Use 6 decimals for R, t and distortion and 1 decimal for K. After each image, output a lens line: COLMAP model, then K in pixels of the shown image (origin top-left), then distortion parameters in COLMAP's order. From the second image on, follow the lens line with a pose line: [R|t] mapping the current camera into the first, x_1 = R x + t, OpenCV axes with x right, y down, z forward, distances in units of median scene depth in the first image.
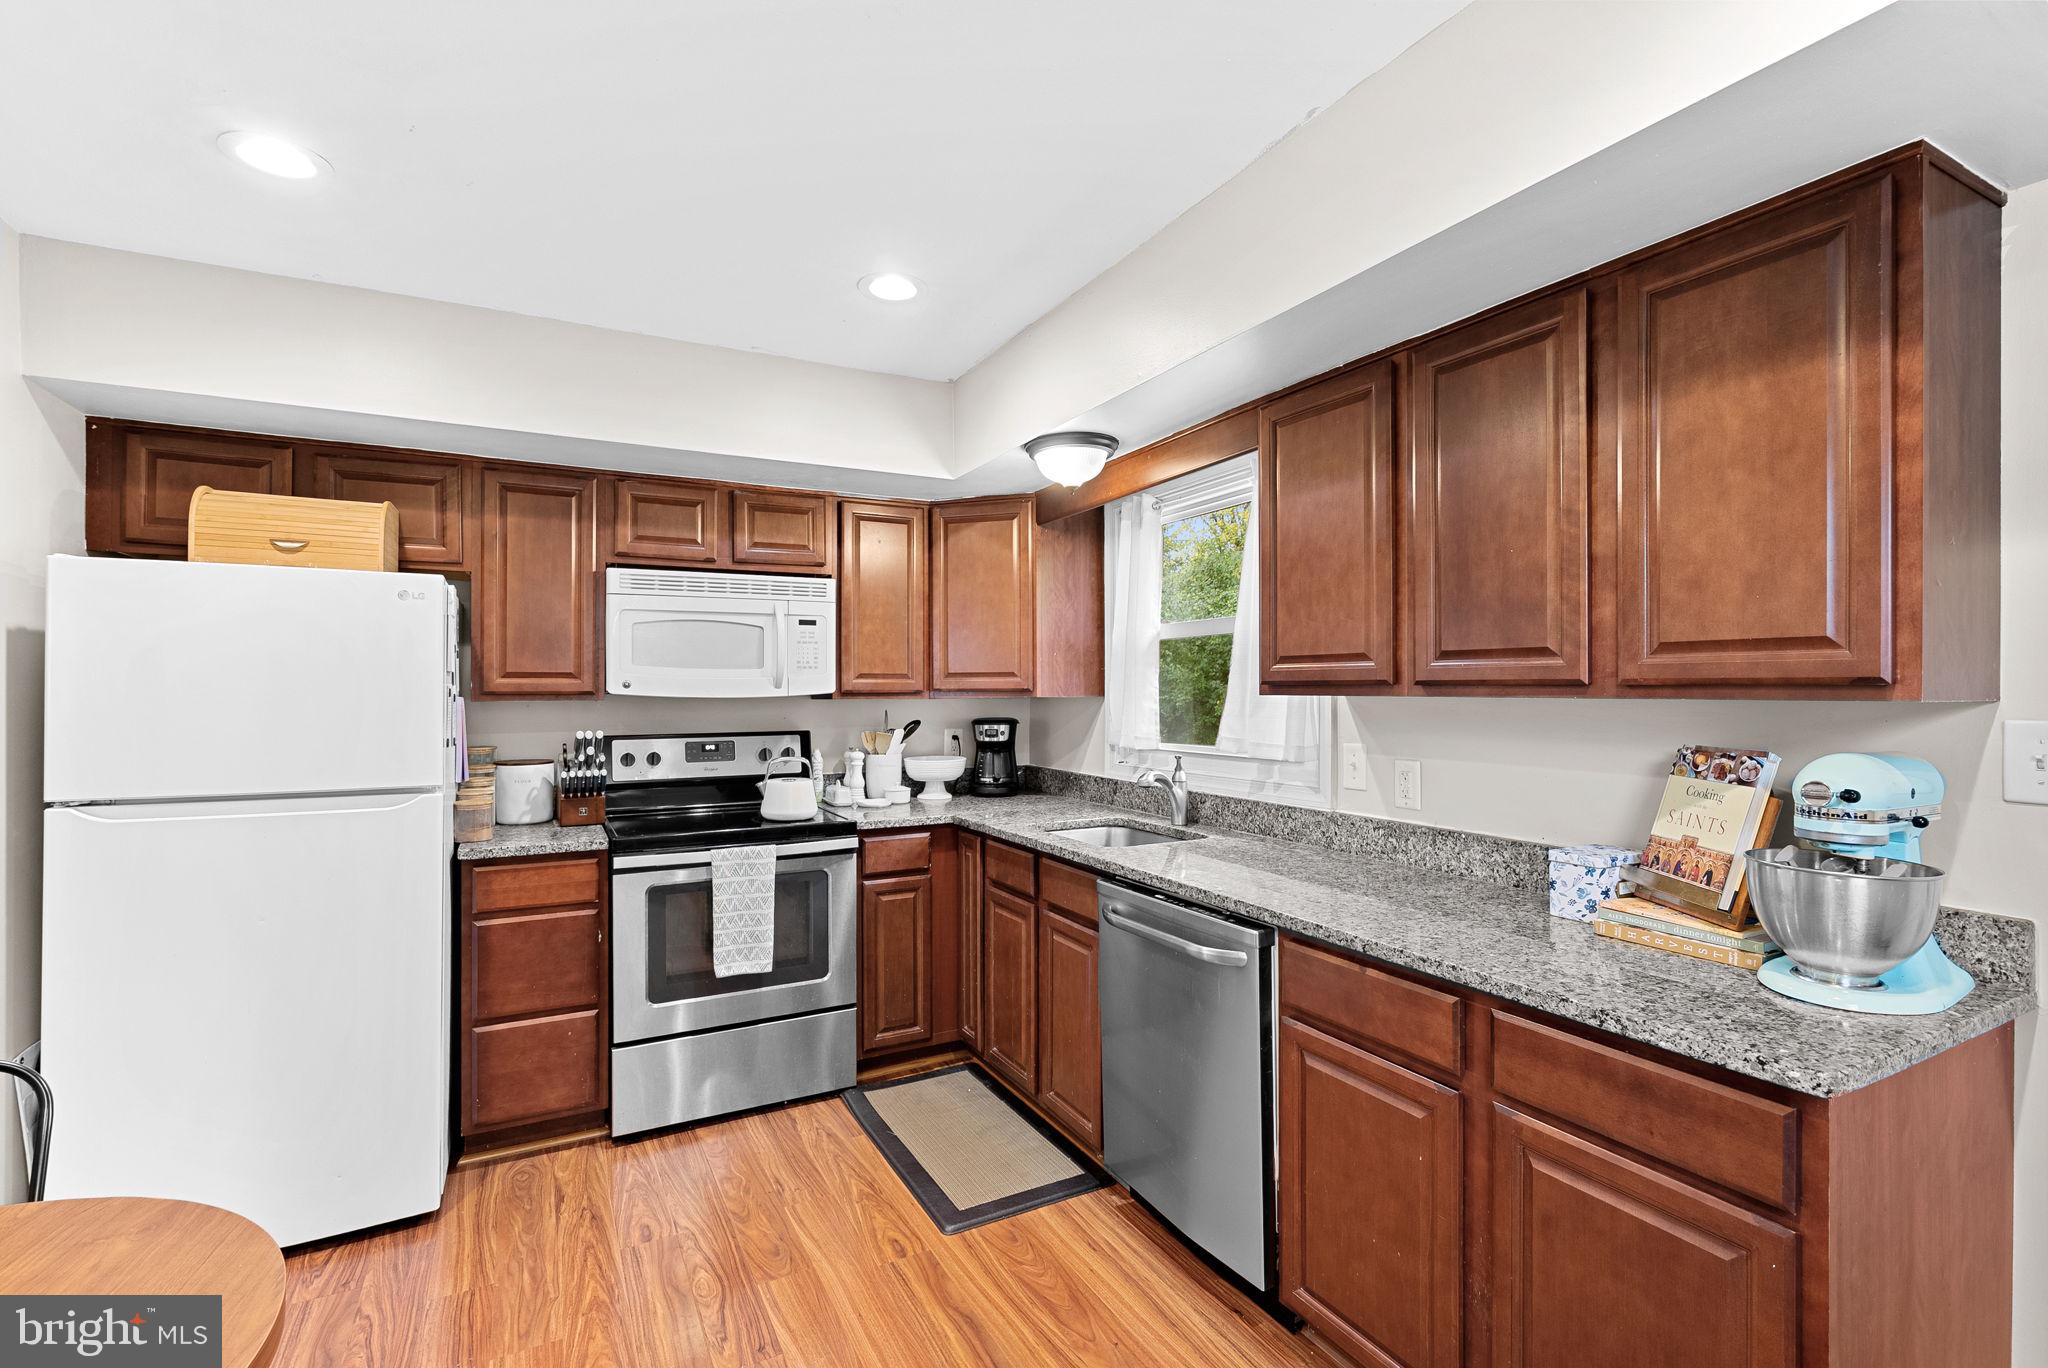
lens RADIAL K [[944.0, 0, 969.7], [0, 944.0, 677.4], [0, 0, 1]] dist [-0.000636, 0.001108]
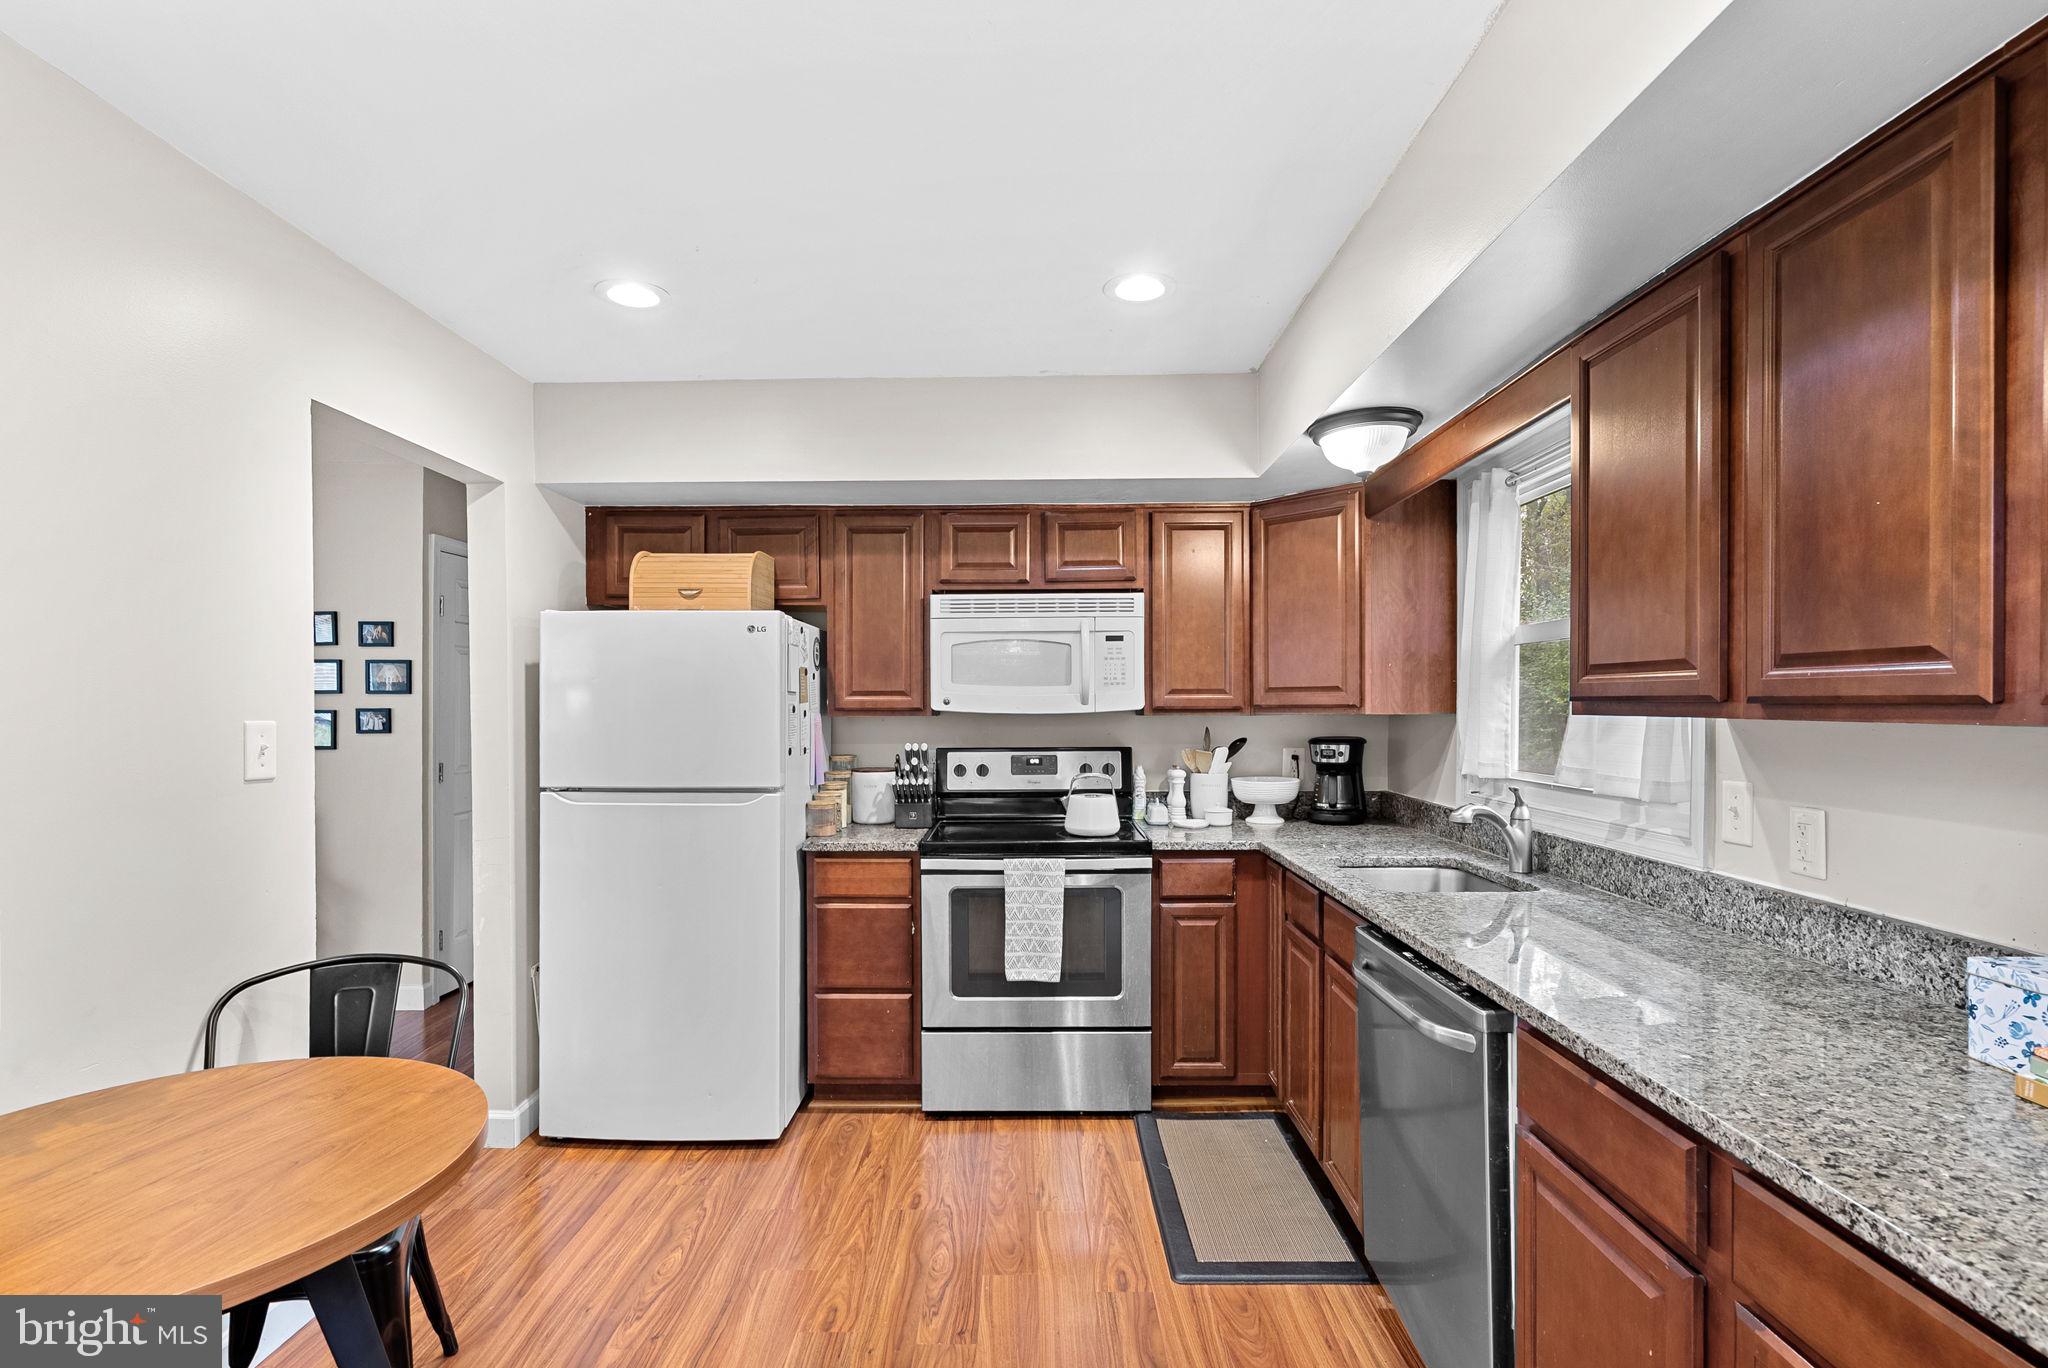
lens RADIAL K [[944.0, 0, 962.7], [0, 944.0, 705.5], [0, 0, 1]] dist [-0.000636, 0.001108]
pose [[0.876776, -0.000345, -0.480899, 0.207512], [0.008016, 0.999871, 0.013898, -0.003253], [0.480832, -0.016040, 0.876666, 0.063324]]
